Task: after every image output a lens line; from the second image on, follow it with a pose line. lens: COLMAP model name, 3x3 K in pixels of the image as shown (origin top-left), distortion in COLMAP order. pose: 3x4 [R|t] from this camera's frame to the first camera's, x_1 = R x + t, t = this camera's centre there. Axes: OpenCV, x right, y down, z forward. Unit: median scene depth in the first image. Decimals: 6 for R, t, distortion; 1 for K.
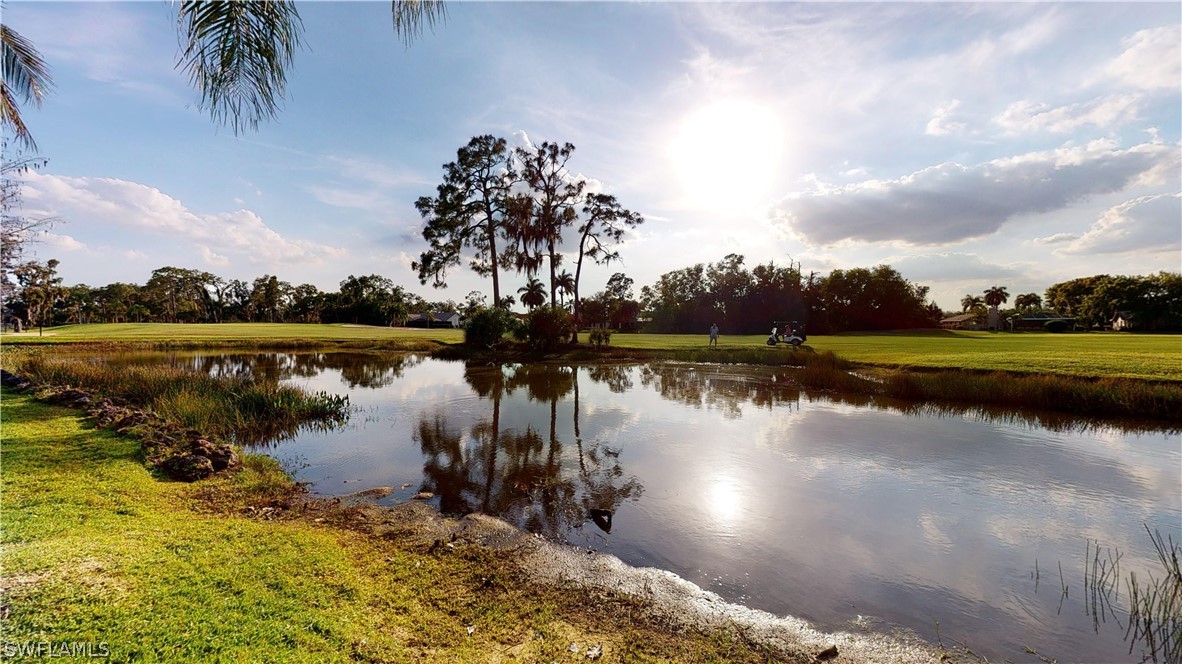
lens RADIAL K [[431.0, 0, 564.0], [0, 431.0, 332.1], [0, 0, 1]] dist [0.010360, 0.000012]
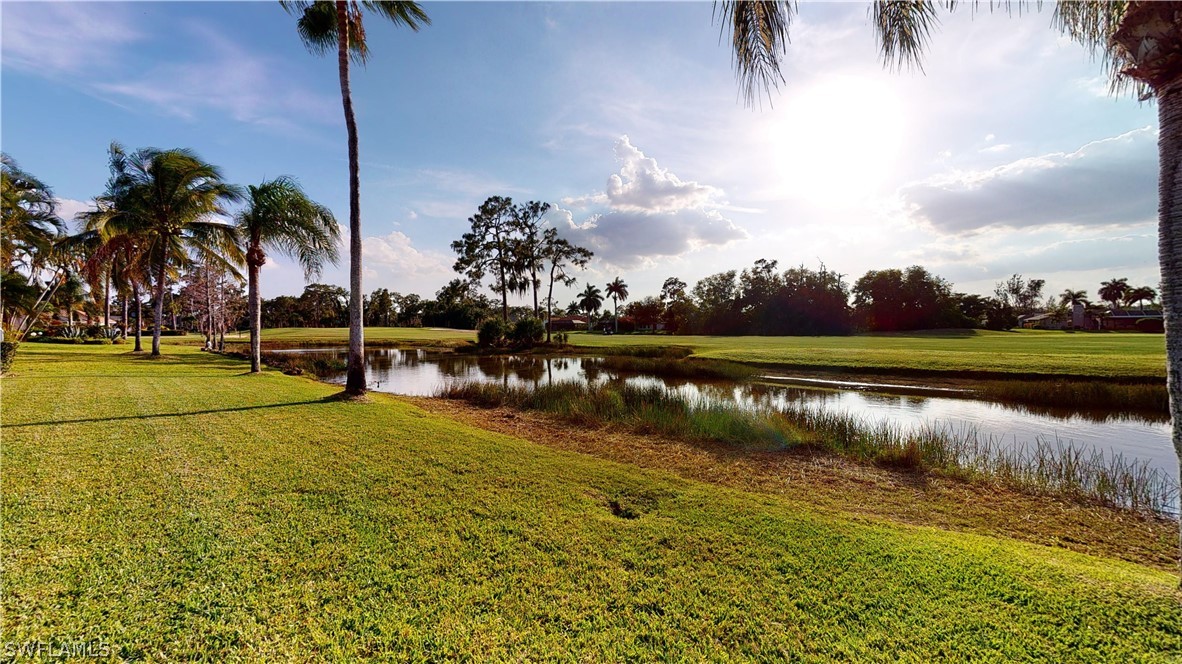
lens RADIAL K [[437.1, 0, 591.0], [0, 437.1, 332.0], [0, 0, 1]] dist [0.000059, 0.000025]
pose [[0.982964, -0.005009, -0.183732, 0.159675], [0.005054, 0.999987, -0.000222, -0.001502], [0.183731, -0.000711, 0.982976, -0.150127]]
